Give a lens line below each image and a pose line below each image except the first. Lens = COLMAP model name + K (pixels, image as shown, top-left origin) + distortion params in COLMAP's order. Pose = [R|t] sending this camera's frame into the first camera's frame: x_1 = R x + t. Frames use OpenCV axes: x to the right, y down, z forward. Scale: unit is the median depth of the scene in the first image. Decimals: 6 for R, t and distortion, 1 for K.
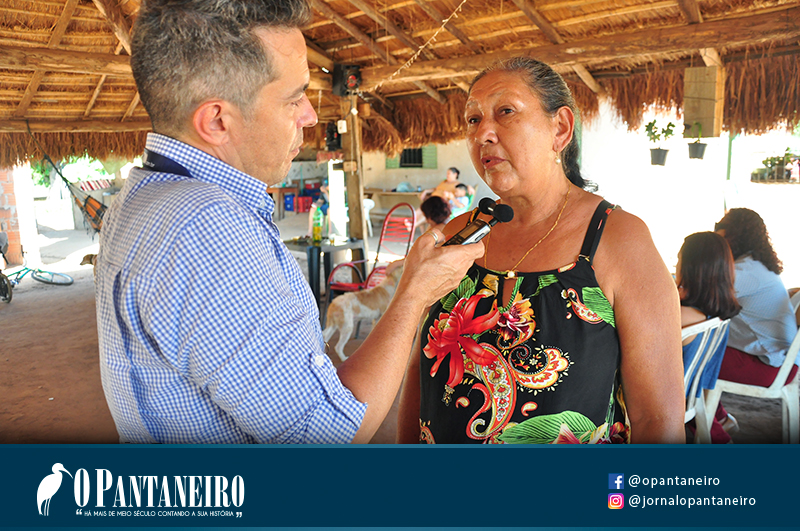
lens RADIAL K [[620.9, 0, 396.8], [0, 620.9, 269.0], [0, 0, 1]] dist [-0.167845, 0.124764]
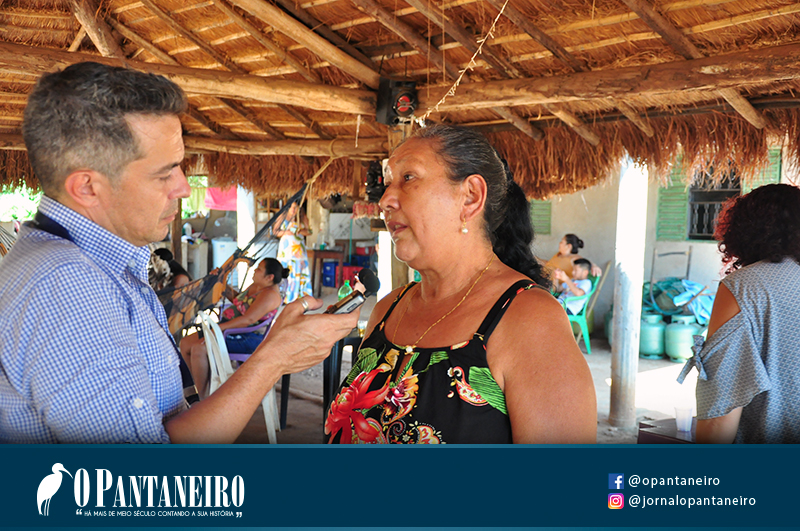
lens RADIAL K [[986.9, 0, 392.6], [0, 986.9, 270.9], [0, 0, 1]] dist [0.033371, 0.416430]
pose [[0.990956, 0.053351, -0.123126, 0.071149], [-0.067403, 0.991313, -0.112939, 0.012430], [0.116031, 0.120217, 0.985944, -0.107368]]
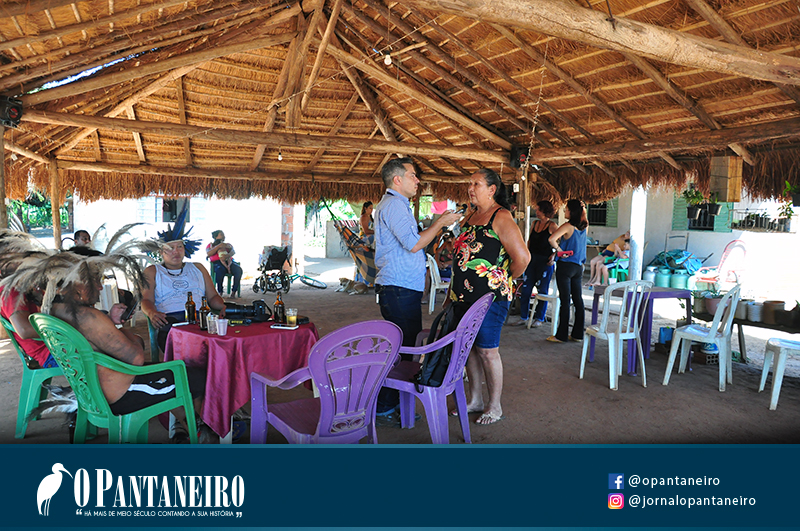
lens RADIAL K [[625.4, 0, 396.3], [0, 625.4, 268.1], [0, 0, 1]] dist [-0.166342, 0.137925]
pose [[0.930704, 0.077423, -0.357485, 0.223871], [-0.111743, 0.990801, -0.076336, 0.121530], [0.348287, 0.110992, 0.930794, -0.539610]]
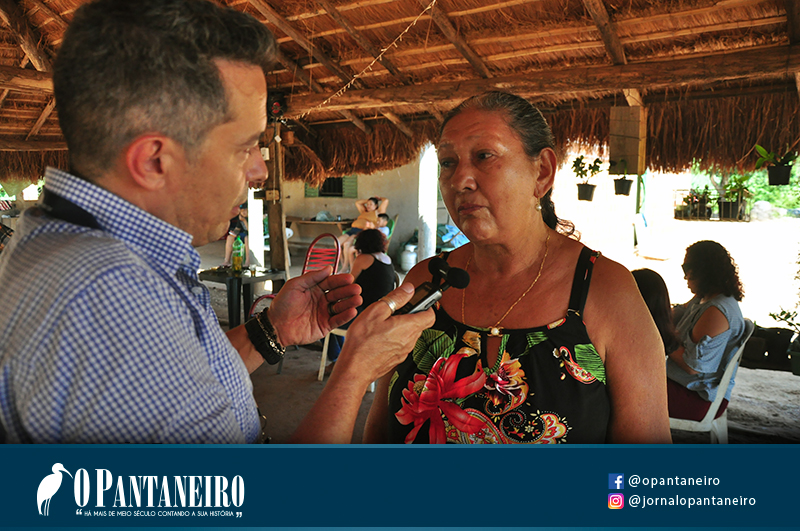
lens RADIAL K [[619.7, 0, 400.0], [0, 619.7, 265.5], [0, 0, 1]] dist [-0.167372, 0.124404]
pose [[0.989784, 0.007648, 0.142368, -0.016192], [-0.000510, 0.998744, -0.050106, -0.008433], [-0.142572, 0.049522, 0.988545, 0.025643]]
